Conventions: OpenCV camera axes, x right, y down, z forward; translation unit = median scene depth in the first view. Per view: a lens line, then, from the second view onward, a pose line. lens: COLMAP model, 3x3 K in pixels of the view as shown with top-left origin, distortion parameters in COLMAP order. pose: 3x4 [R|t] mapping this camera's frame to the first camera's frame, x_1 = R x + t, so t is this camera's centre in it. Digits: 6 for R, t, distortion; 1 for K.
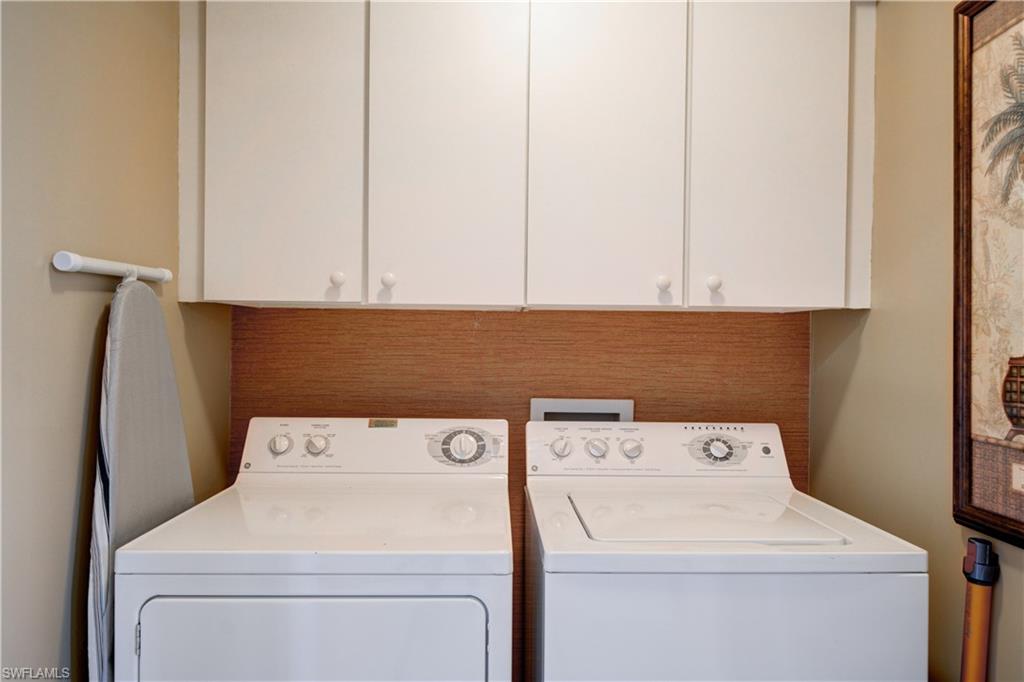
lens RADIAL K [[642.8, 0, 510.3], [0, 642.8, 341.1], [0, 0, 1]] dist [-0.000432, -0.002316]
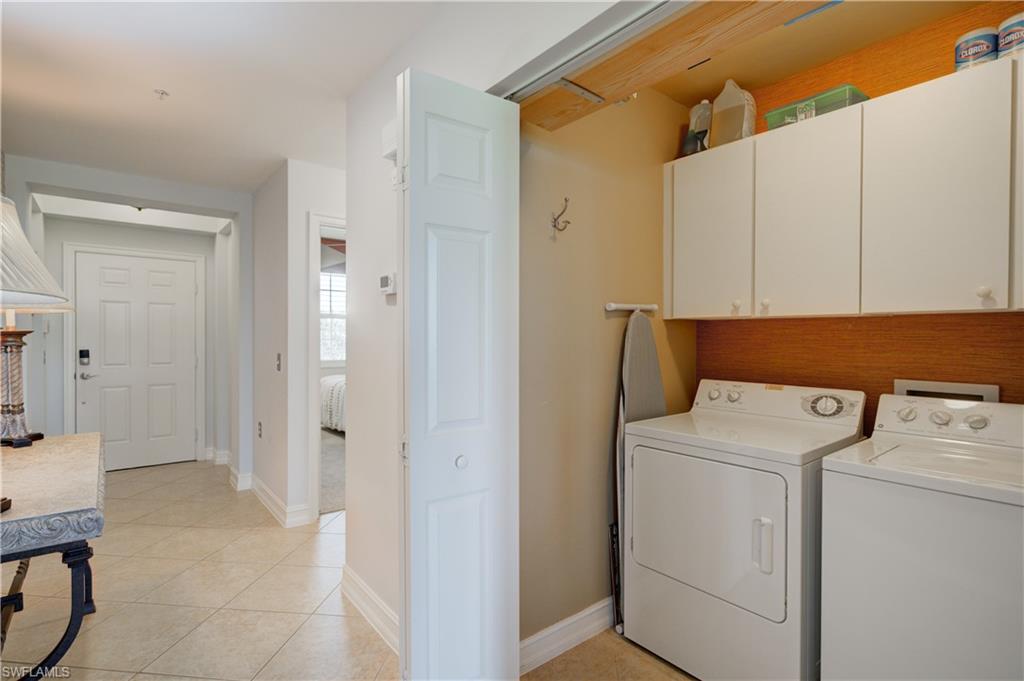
lens RADIAL K [[490.6, 0, 510.9], [0, 490.6, 339.5], [0, 0, 1]] dist [-0.019180, -0.000093]
pose [[0.617166, -0.003924, -0.786823, 0.379259], [0.002870, 0.999992, -0.002736, 0.005172], [0.786828, -0.000569, 0.617172, -0.319278]]
